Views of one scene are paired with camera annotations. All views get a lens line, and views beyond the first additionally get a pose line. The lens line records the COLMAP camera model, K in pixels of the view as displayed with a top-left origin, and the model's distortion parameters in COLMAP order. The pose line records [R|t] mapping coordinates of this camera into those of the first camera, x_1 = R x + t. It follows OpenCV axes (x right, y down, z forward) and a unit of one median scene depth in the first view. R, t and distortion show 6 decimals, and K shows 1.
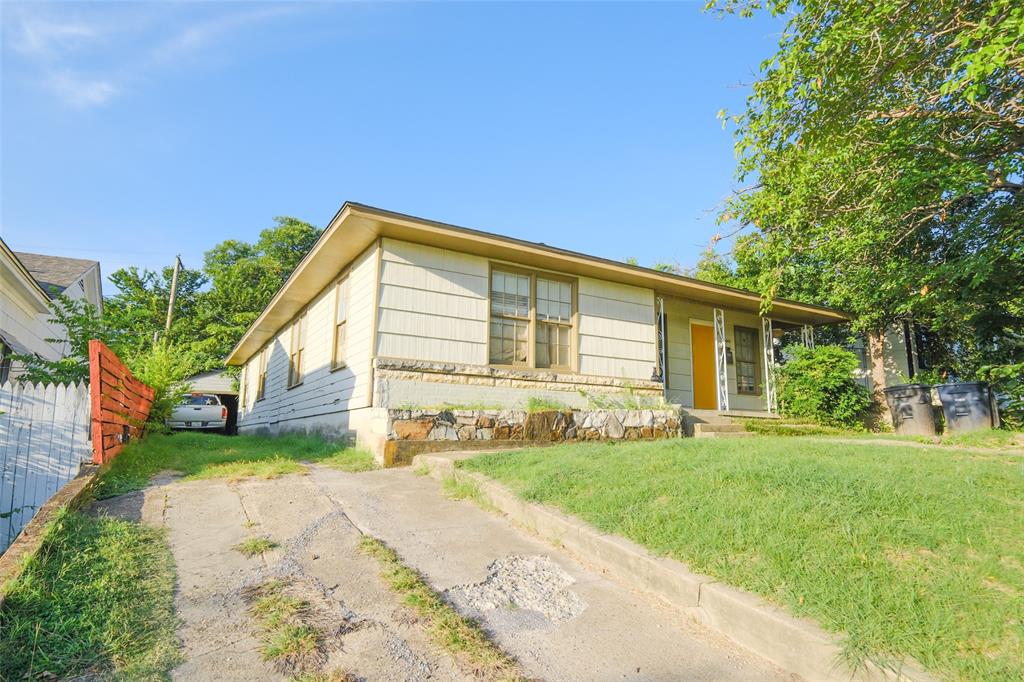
lens RADIAL K [[558.7, 0, 512.0], [0, 558.7, 341.0], [0, 0, 1]] dist [0.004820, 0.000816]
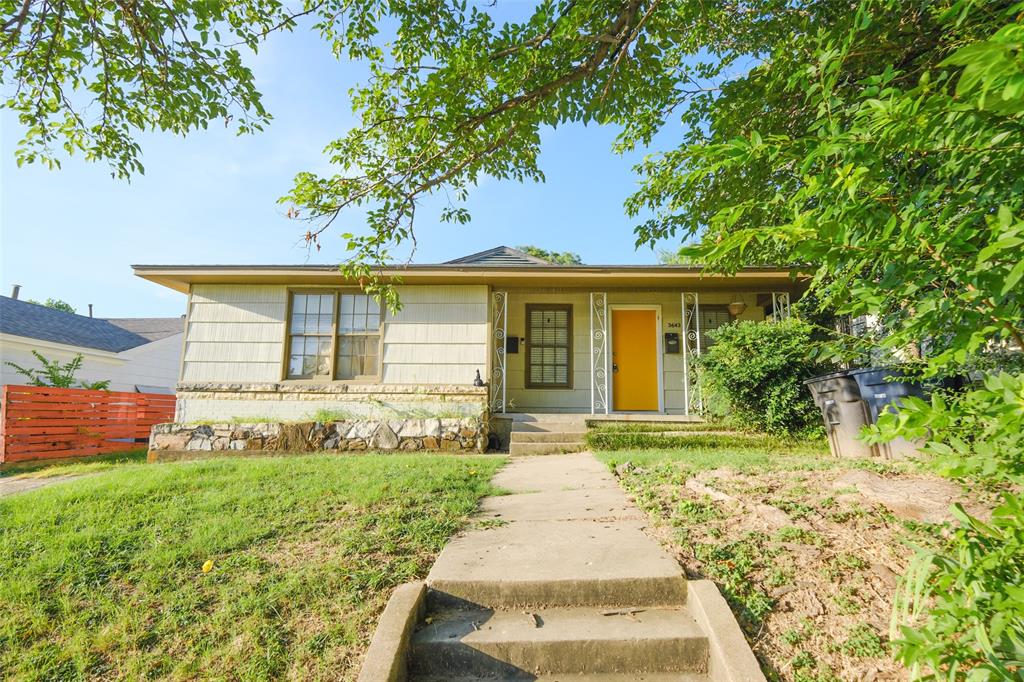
lens RADIAL K [[499.6, 0, 512.0], [0, 499.6, 341.0], [0, 0, 1]] dist [-0.005164, -0.000301]
pose [[0.851471, -0.085089, -0.517452, 0.860459], [0.090224, 0.995804, -0.015285, 0.019325], [0.516581, -0.033671, 0.855576, 0.378968]]
